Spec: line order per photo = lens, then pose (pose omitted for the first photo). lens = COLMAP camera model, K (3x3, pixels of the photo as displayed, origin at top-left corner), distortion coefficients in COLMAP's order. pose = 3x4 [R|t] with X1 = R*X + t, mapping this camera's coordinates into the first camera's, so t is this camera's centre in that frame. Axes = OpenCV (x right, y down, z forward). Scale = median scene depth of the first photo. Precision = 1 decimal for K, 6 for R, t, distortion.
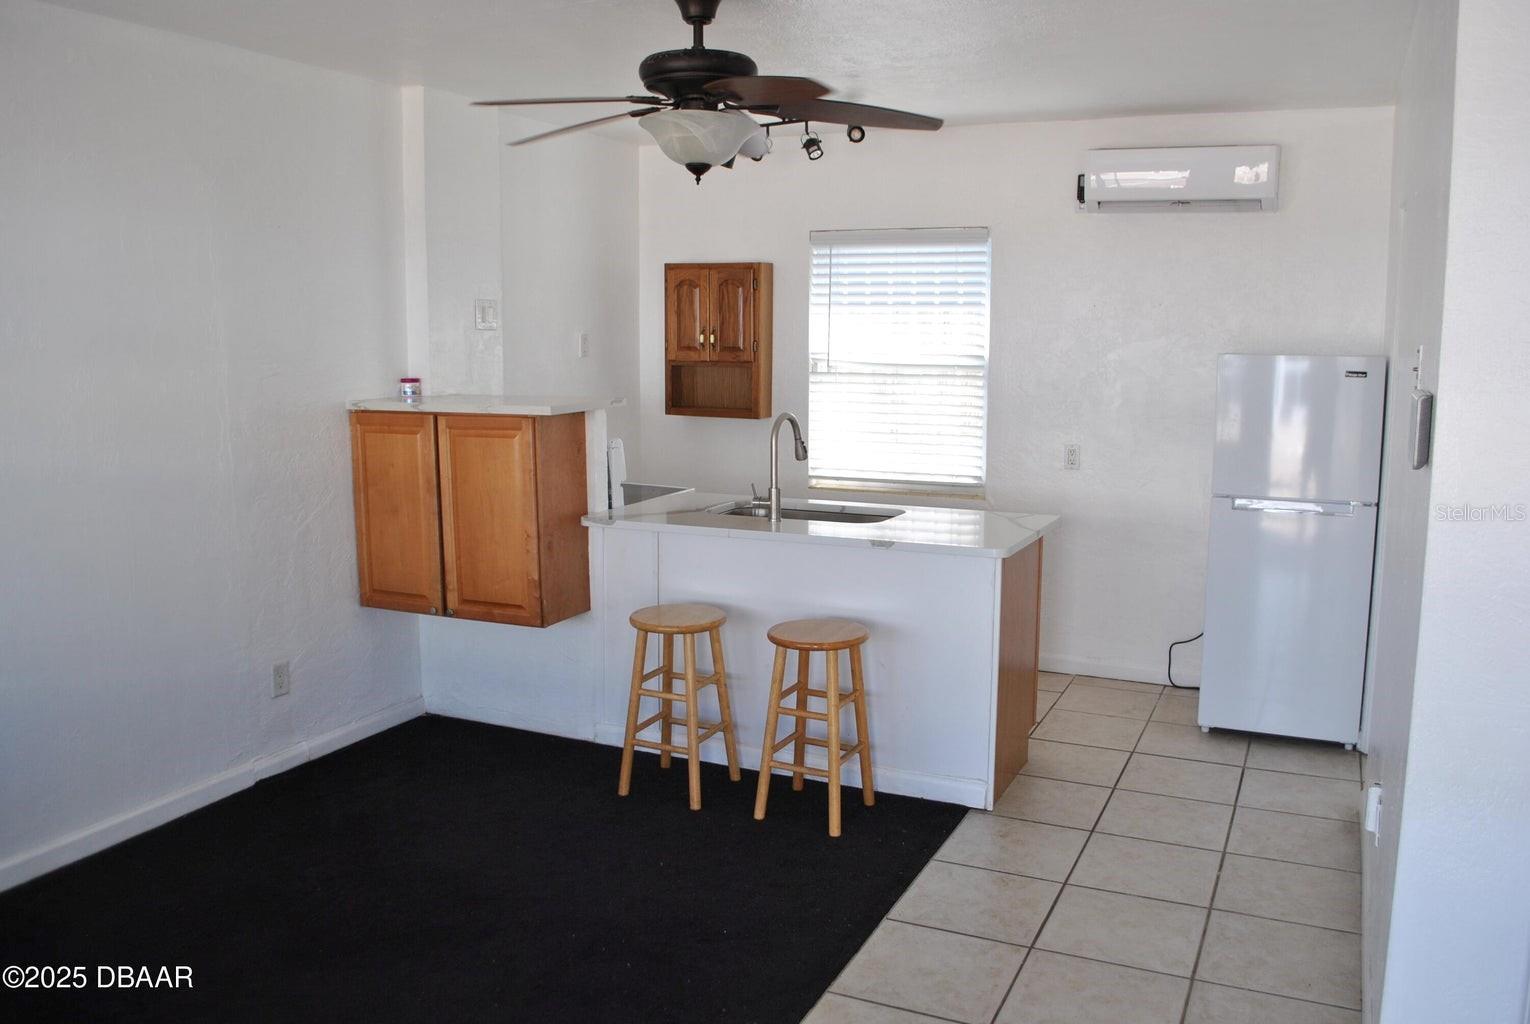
lens RADIAL K [[1188.3, 0, 765.0], [0, 1188.3, 512.0], [0, 0, 1]] dist [-0.049318, 0.001459]
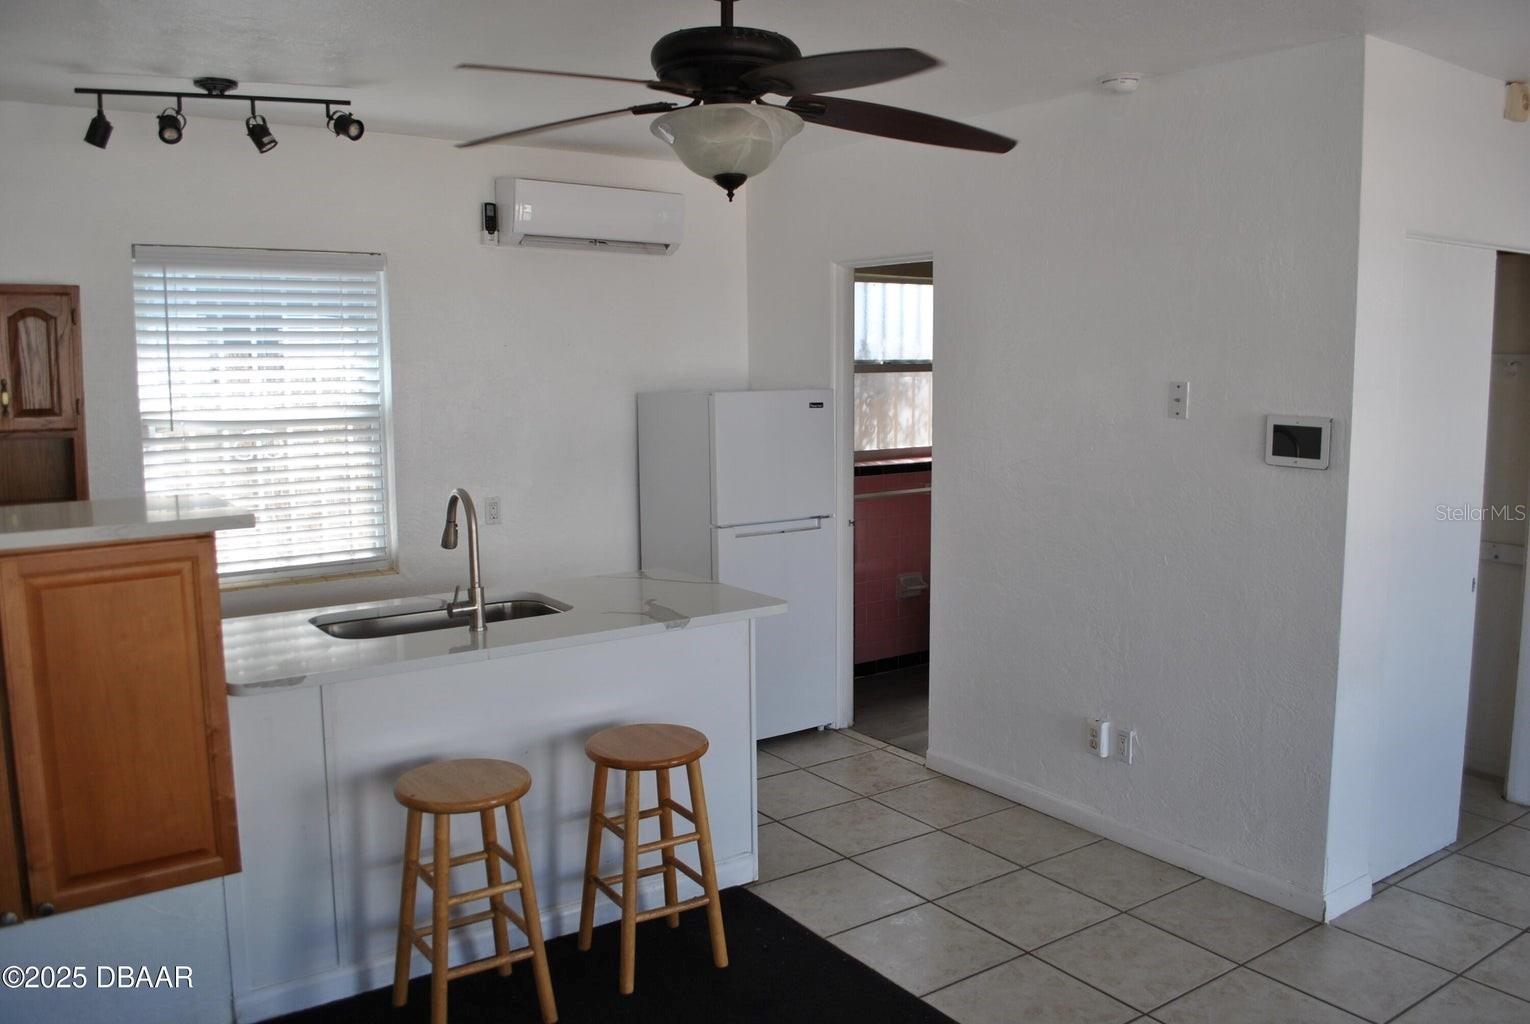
lens RADIAL K [[1227.6, 0, 766.8], [0, 1227.6, 540.4], [0, 0, 1]] dist [-0.054437, -0.005495]
pose [[0.518868, -0.135228, 0.844091, -0.477591], [0.140768, 0.987446, 0.071663, -0.068752], [-0.843185, 0.081637, 0.531389, 0.357114]]
